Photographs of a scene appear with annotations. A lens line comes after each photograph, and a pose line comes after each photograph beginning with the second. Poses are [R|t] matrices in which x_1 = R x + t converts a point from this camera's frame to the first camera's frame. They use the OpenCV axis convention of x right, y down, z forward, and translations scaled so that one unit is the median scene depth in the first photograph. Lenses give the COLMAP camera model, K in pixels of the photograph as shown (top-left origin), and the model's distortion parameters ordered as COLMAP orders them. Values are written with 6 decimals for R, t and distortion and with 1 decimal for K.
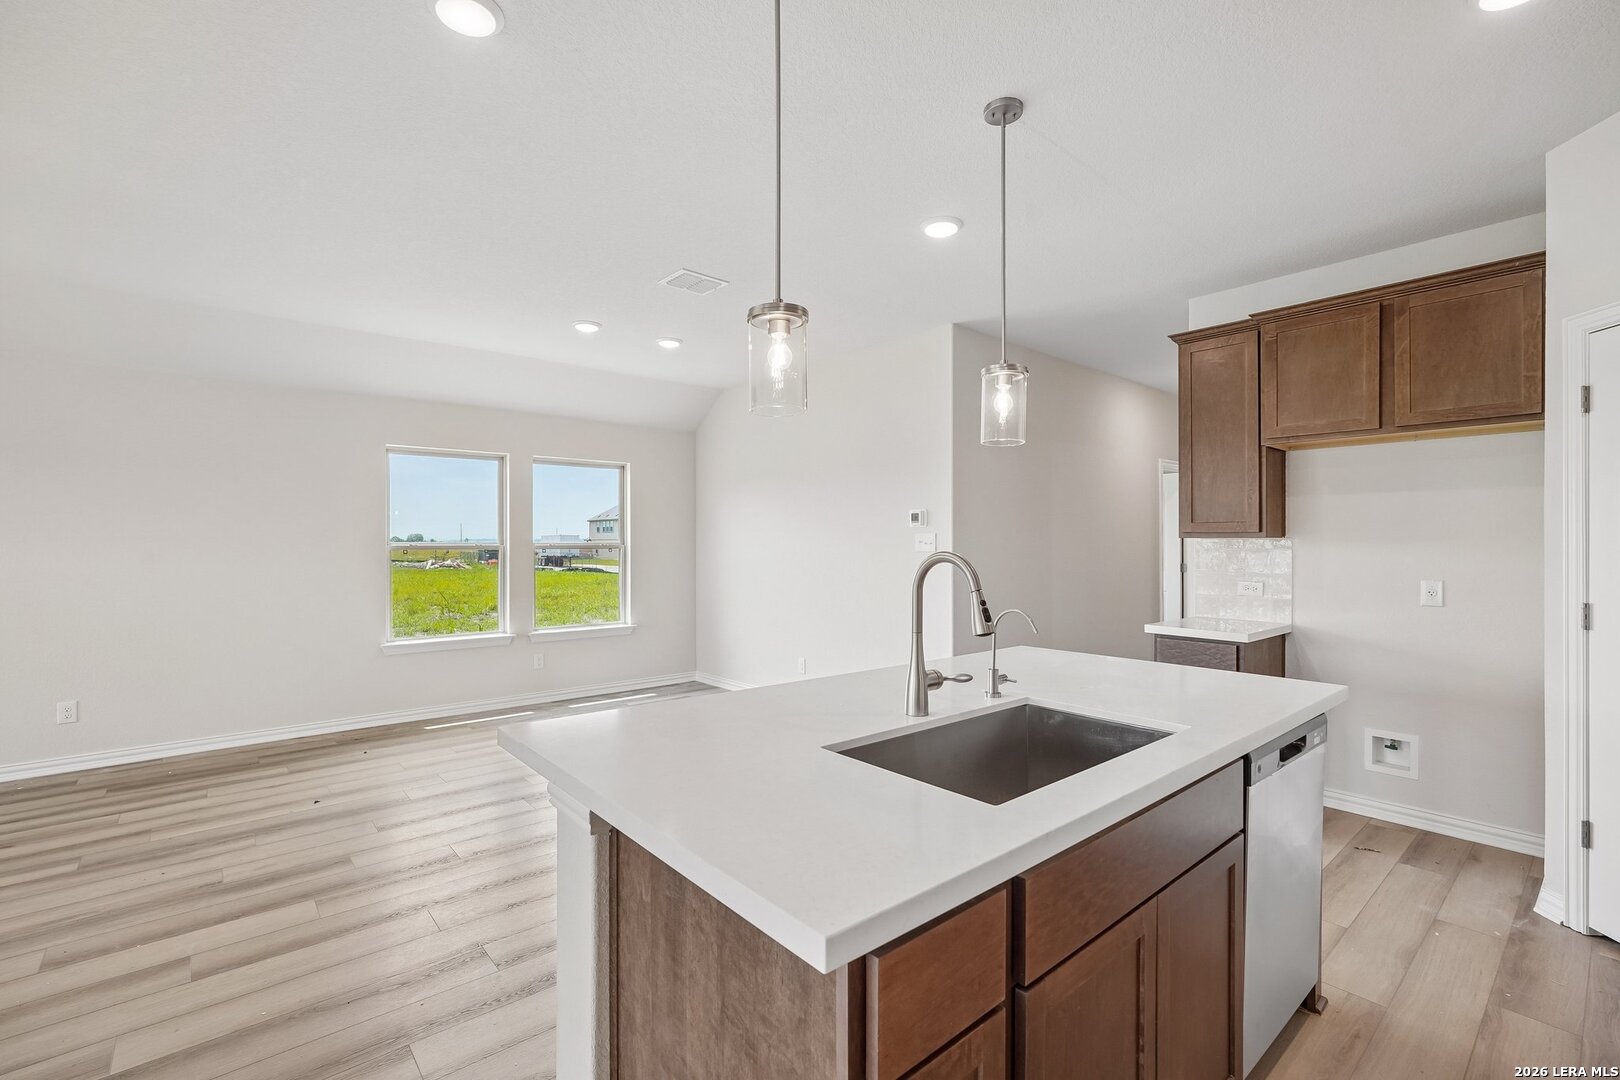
lens RADIAL K [[717.5, 0, 803.6], [0, 717.5, 539.2], [0, 0, 1]] dist [-0.018020, 0.009054]
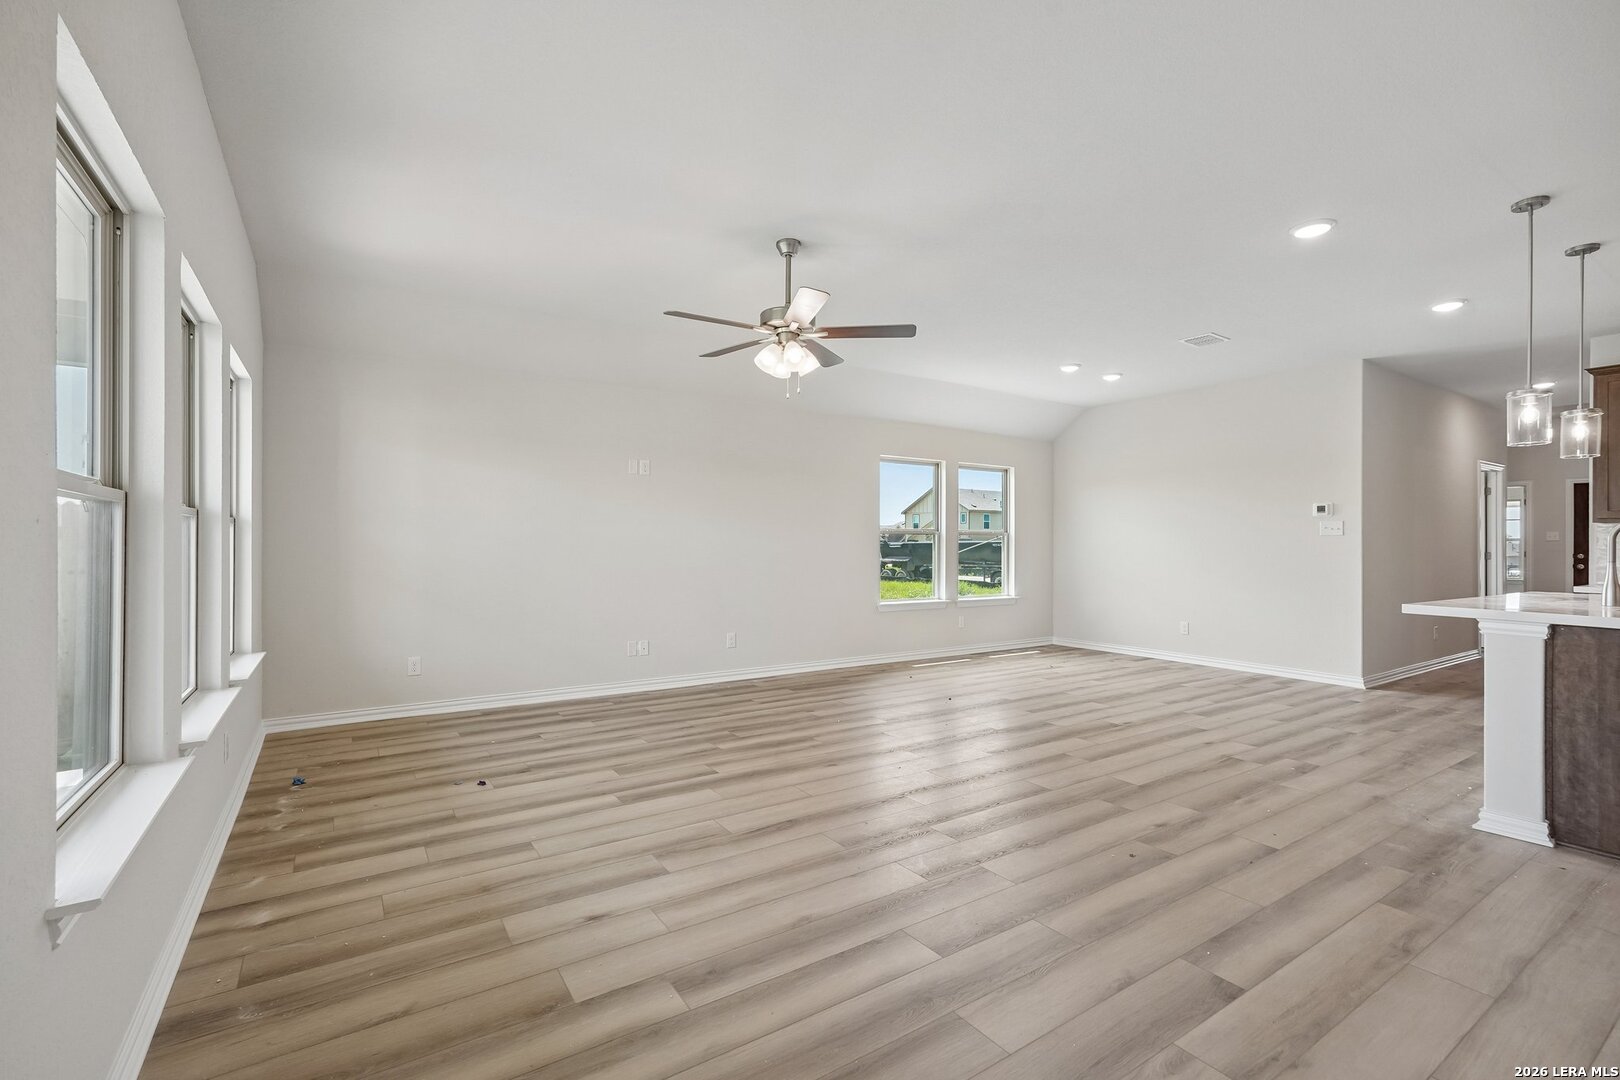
lens RADIAL K [[715.4, 0, 803.5], [0, 715.4, 540.8], [0, 0, 1]] dist [-0.015879, 0.007783]
pose [[0.992040, 0.004879, -0.125830, -0.551820], [-0.004873, 0.999988, 0.000351, 0.028401], [0.125830, 0.000265, 0.992052, -0.354150]]
